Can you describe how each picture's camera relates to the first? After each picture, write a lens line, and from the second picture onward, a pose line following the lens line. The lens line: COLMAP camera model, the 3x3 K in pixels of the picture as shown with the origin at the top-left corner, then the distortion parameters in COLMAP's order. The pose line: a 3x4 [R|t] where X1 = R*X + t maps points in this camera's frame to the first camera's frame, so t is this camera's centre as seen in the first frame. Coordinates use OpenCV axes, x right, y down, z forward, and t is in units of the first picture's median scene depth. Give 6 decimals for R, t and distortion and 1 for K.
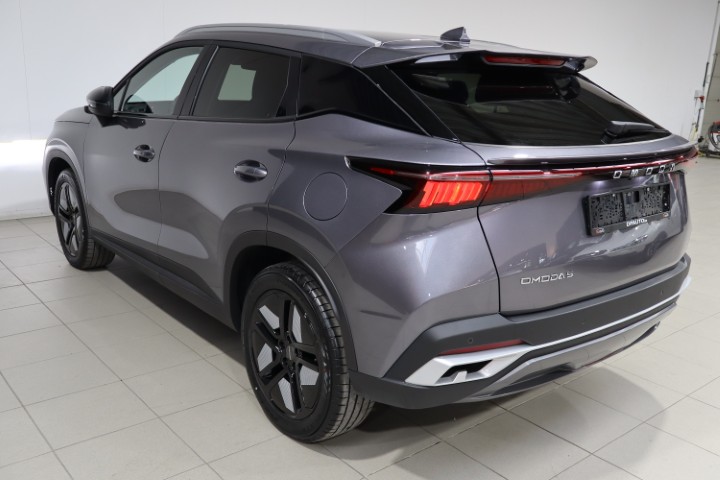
lens RADIAL K [[682.9, 0, 359.9], [0, 682.9, 243.2], [0, 0, 1]] dist [-0.006996, 0.000000]
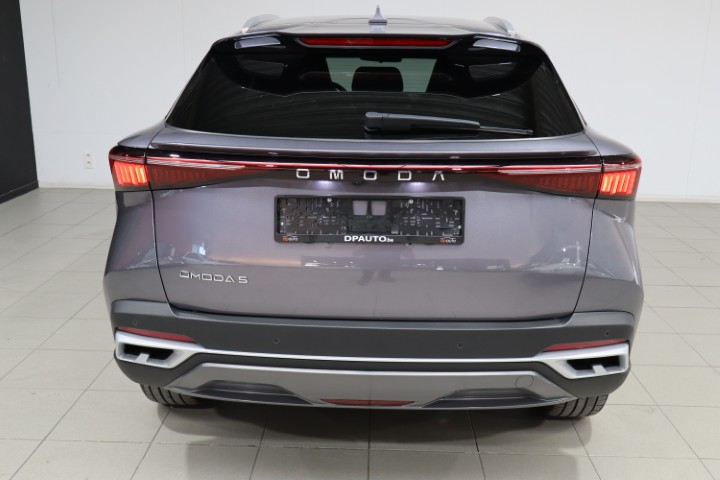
lens RADIAL K [[743.7, 0, 359.7], [0, 743.7, 239.1], [0, 0, 1]] dist [-0.041638, 0.000000]
pose [[0.745942, 0.144852, -0.650069, 1.029510], [-0.156517, 0.986853, 0.040295, -0.068570], [0.647359, 0.071689, 0.758806, 0.354586]]
